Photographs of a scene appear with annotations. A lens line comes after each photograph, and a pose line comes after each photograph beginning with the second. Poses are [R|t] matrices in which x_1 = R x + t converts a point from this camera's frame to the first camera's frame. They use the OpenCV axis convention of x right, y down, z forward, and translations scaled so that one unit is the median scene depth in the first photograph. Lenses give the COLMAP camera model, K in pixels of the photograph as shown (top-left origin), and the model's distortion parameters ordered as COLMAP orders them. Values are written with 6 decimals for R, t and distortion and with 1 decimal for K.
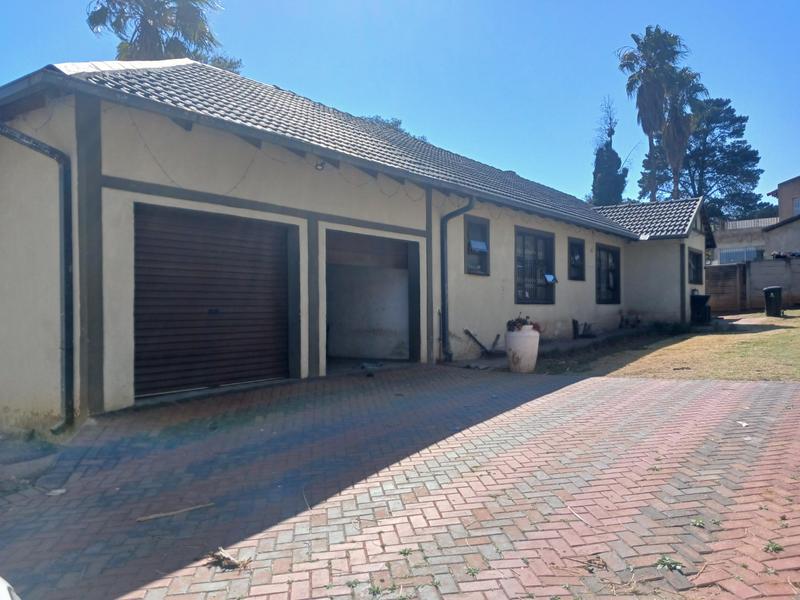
lens RADIAL K [[635.3, 0, 399.8], [0, 635.3, 298.3], [0, 0, 1]] dist [-0.001400, -0.003227]
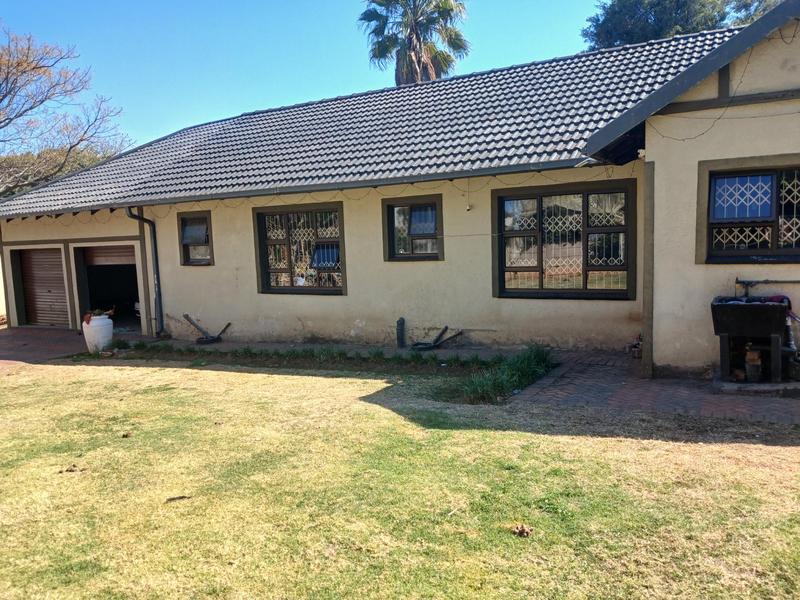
lens RADIAL K [[635.3, 0, 399.9], [0, 635.3, 299.2], [0, 0, 1]] dist [-0.001400, -0.003227]
pose [[0.105696, 0.009234, -0.994356, 1.292595], [-0.009350, 0.999922, 0.008292, 0.010224], [0.994354, 0.008421, 0.105774, 1.270275]]
